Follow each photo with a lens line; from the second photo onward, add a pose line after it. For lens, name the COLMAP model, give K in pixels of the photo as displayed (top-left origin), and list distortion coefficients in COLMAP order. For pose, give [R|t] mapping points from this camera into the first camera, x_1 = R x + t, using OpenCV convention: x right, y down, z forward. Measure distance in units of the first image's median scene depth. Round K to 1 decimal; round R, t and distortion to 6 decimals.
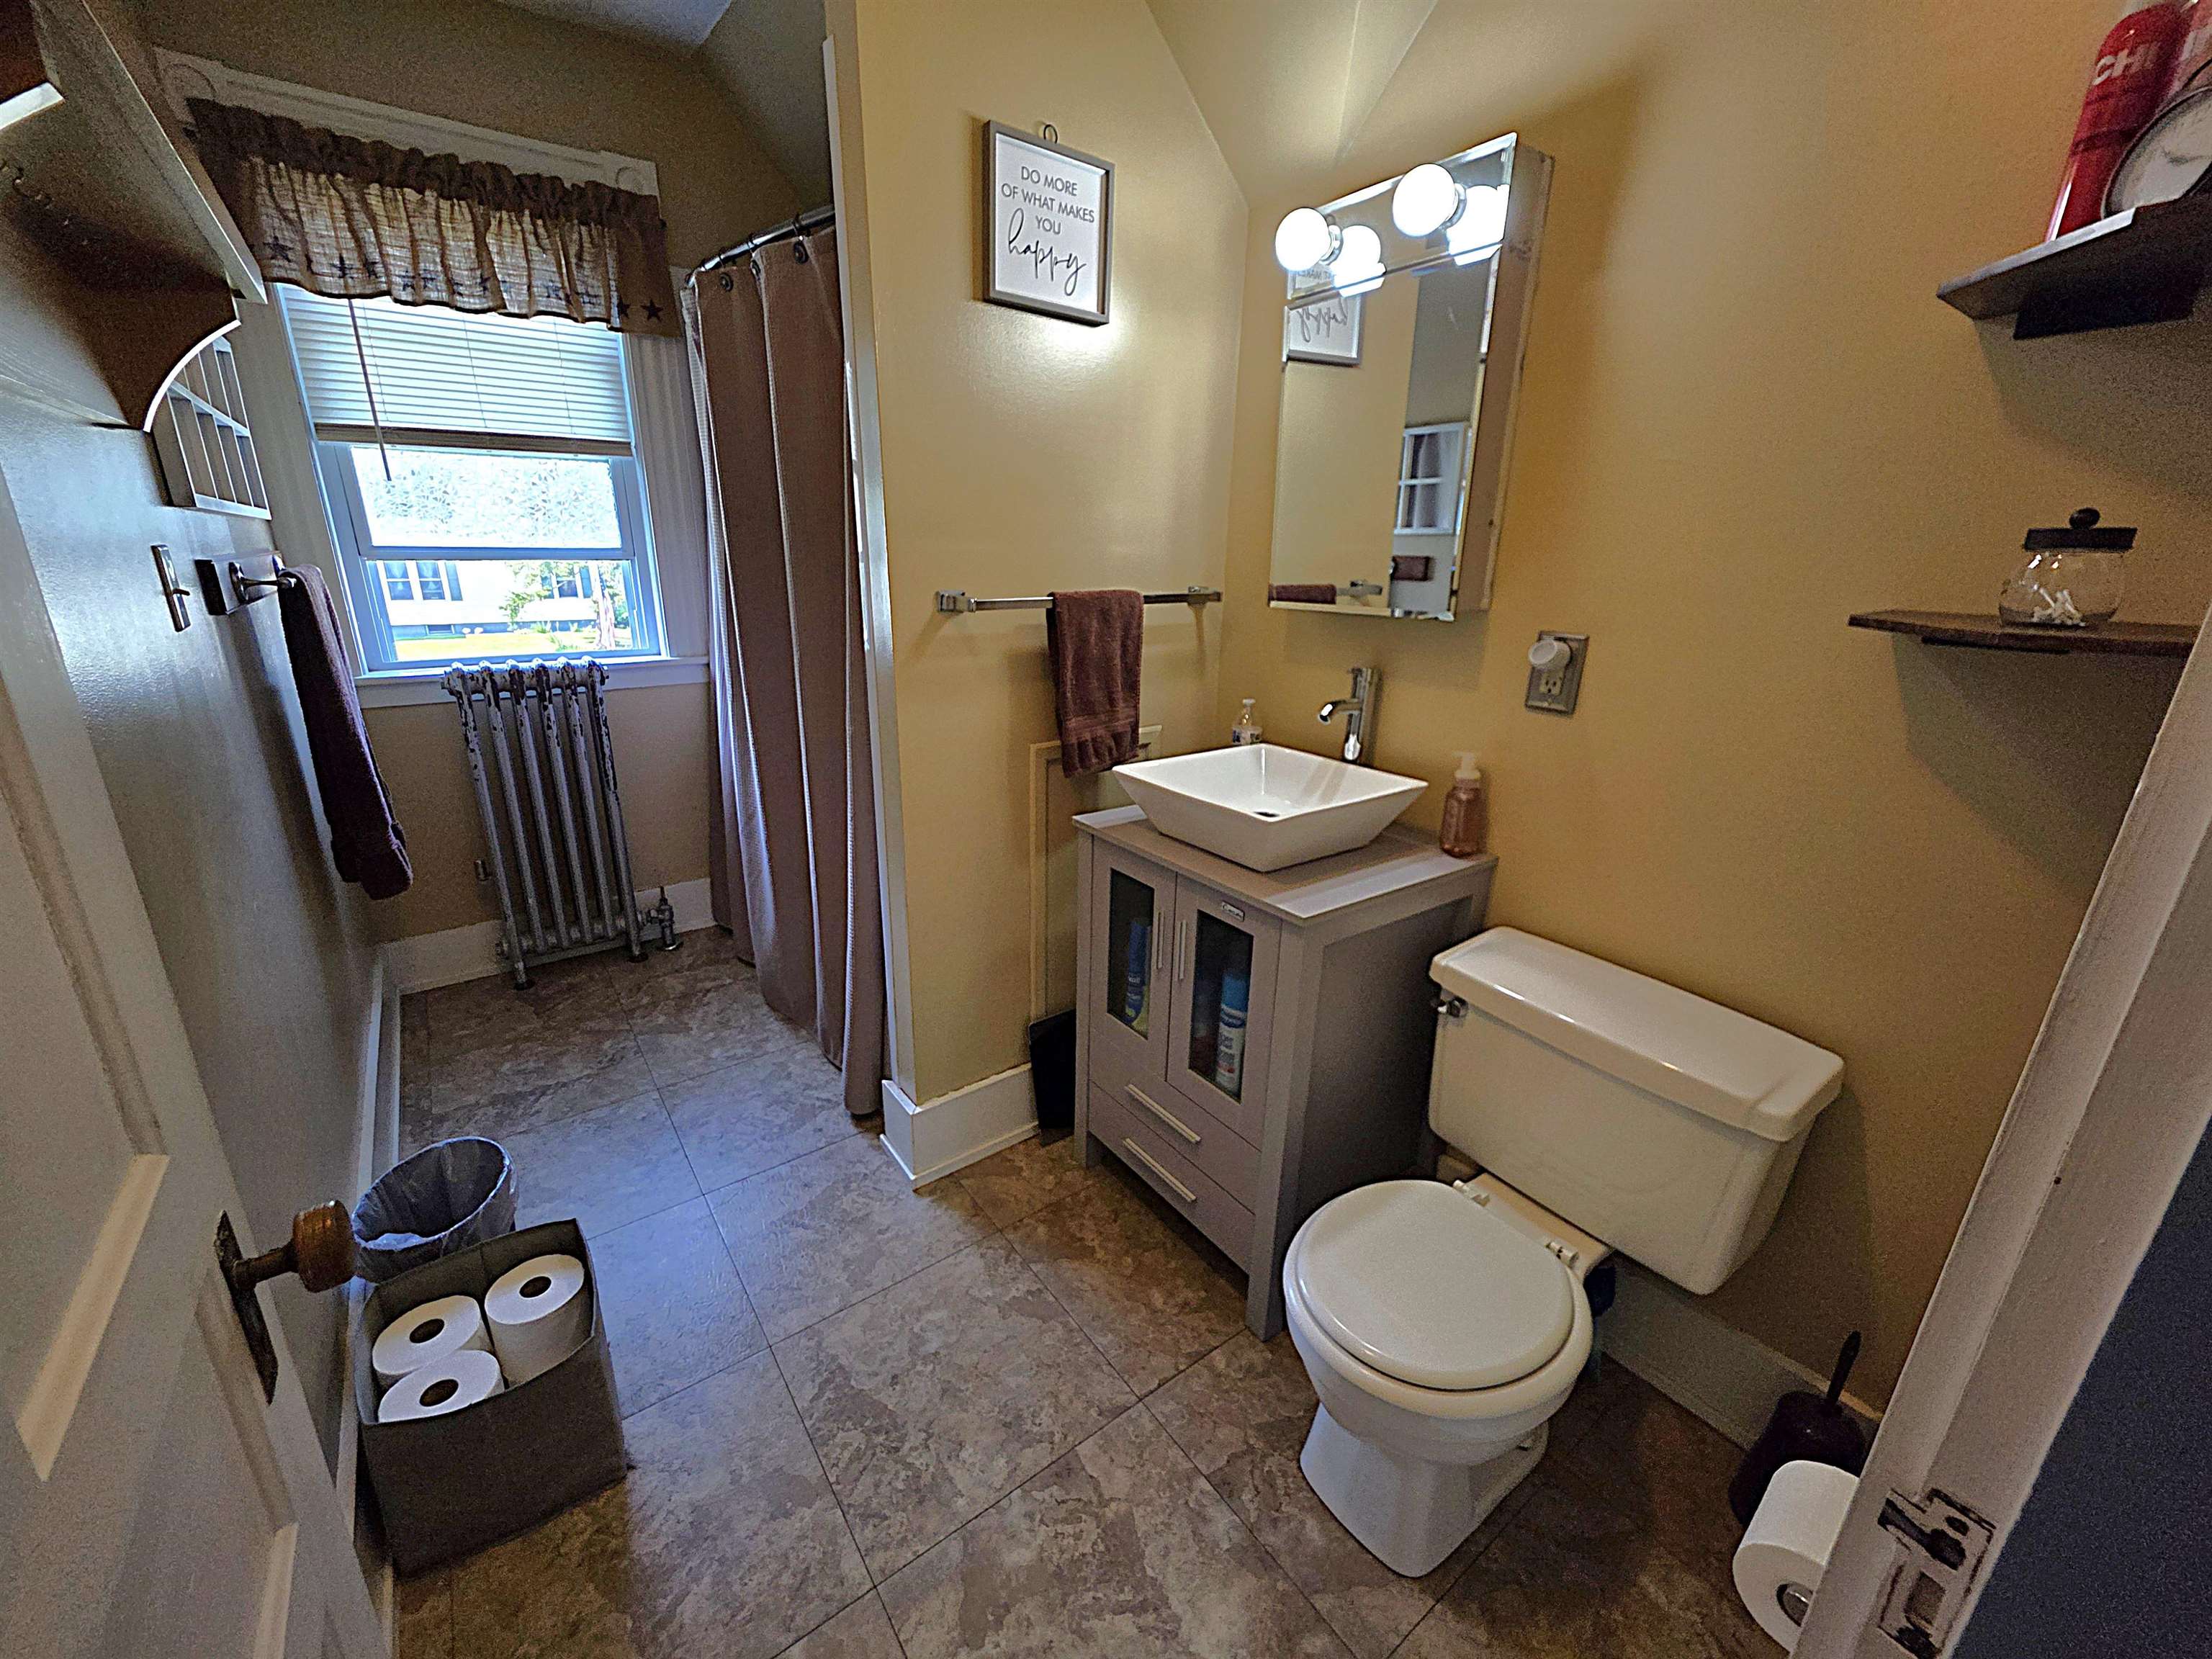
lens RADIAL K [[888.2, 0, 1088.9], [0, 888.2, 833.0], [0, 0, 1]] dist [0.003335, -0.000139]
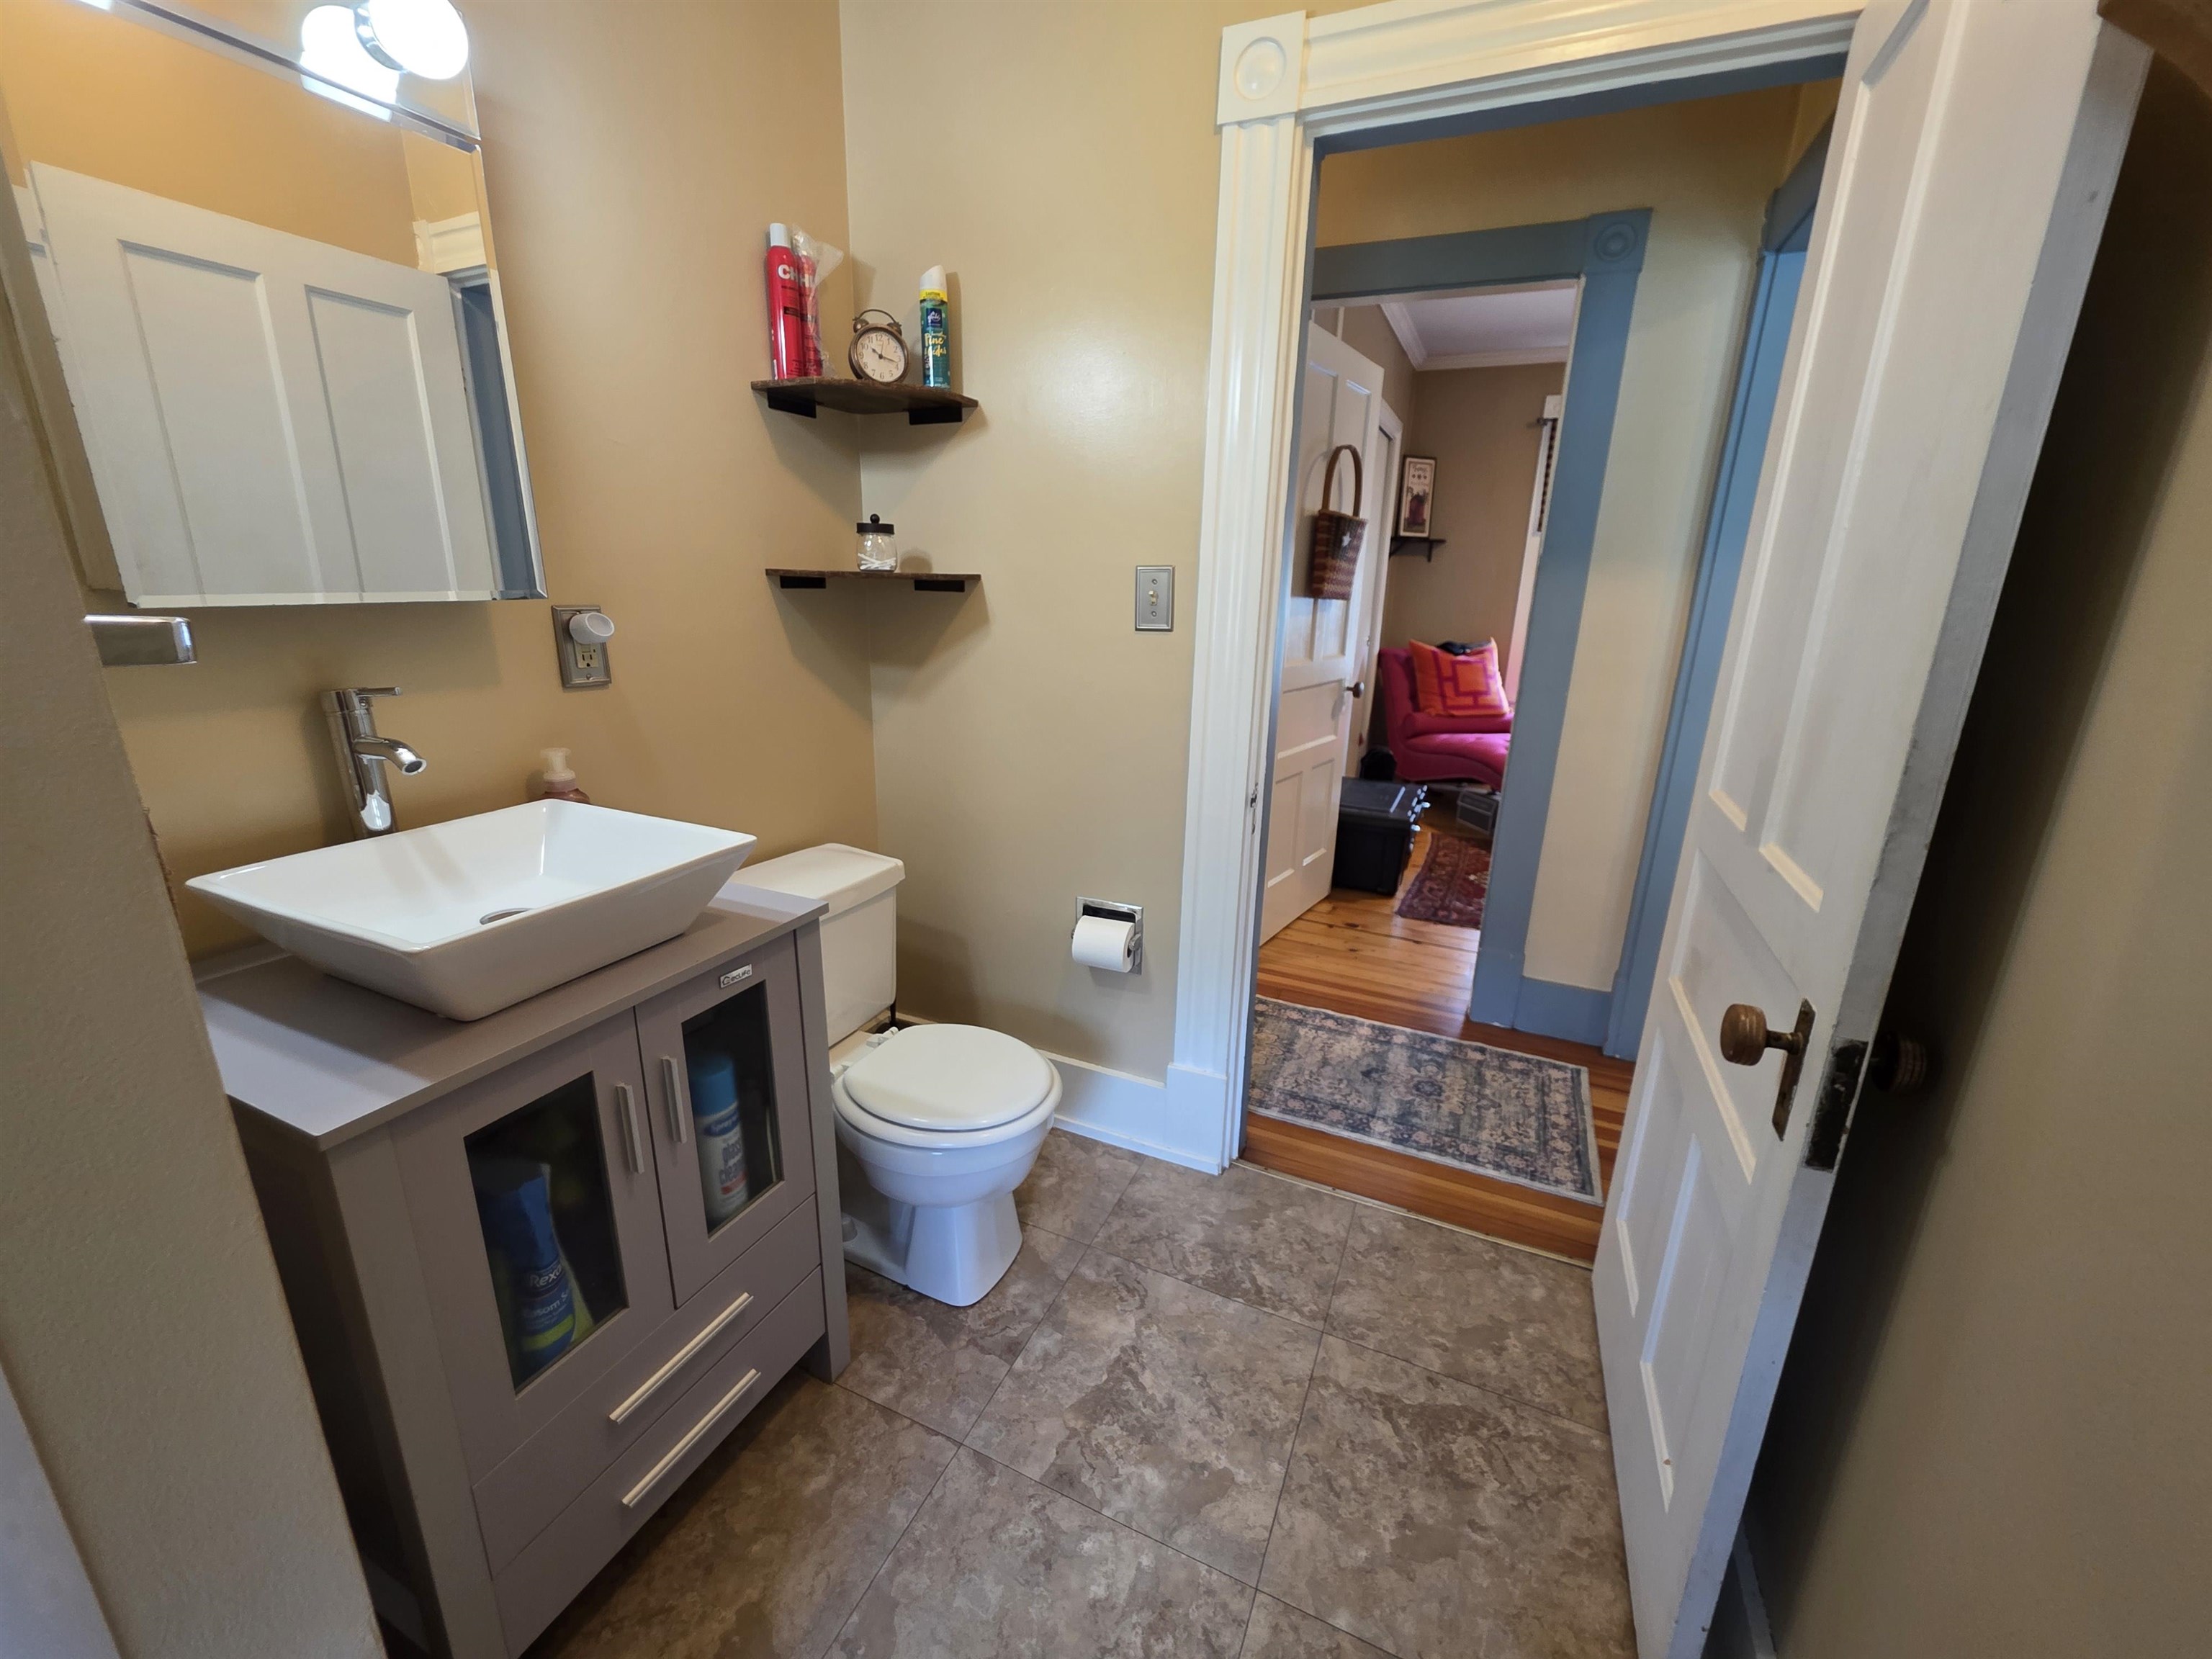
lens RADIAL K [[892.4, 0, 1110.1], [0, 892.4, 835.7], [0, 0, 1]] dist [0.002154, -0.000297]
pose [[-0.508818, -0.267134, 0.818379, -0.688787], [0.234271, 0.871794, 0.430225, -0.314365], [-0.828385, 0.410628, -0.381003, 1.082825]]
